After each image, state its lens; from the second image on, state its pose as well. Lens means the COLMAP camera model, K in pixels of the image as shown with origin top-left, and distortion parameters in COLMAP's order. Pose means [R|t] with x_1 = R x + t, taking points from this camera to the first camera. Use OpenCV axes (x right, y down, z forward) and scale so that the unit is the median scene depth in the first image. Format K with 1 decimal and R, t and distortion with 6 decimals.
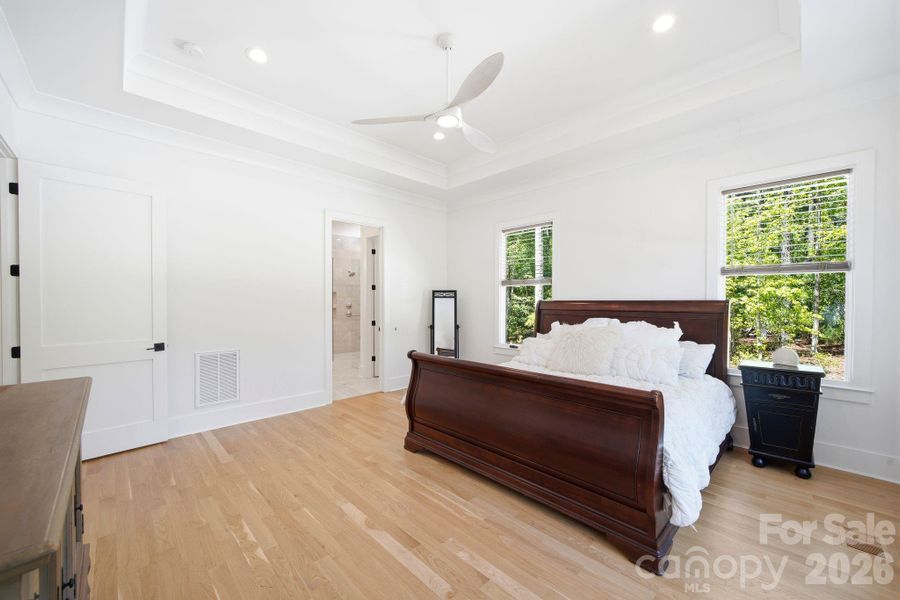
lens RADIAL K [[358.2, 0, 448.8], [0, 358.2, 305.2], [0, 0, 1]] dist [-0.002357, -0.000128]
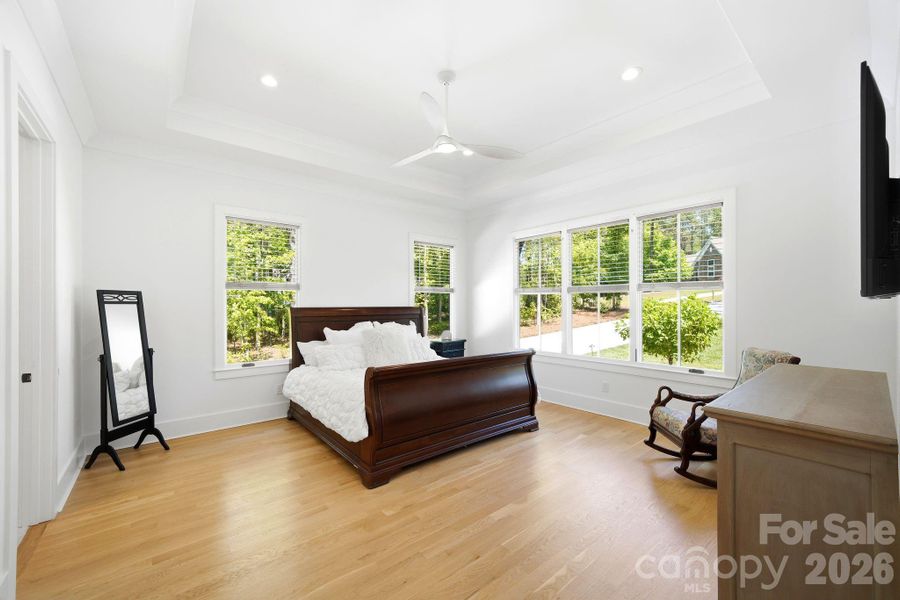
lens RADIAL K [[358.2, 0, 448.8], [0, 358.2, 305.2], [0, 0, 1]] dist [-0.002357, -0.000128]
pose [[0.066788, 0.000024, 0.997767, -0.808382], [0.015613, 0.999878, -0.001069, -0.014705], [-0.997645, 0.015650, 0.066779, 0.664437]]
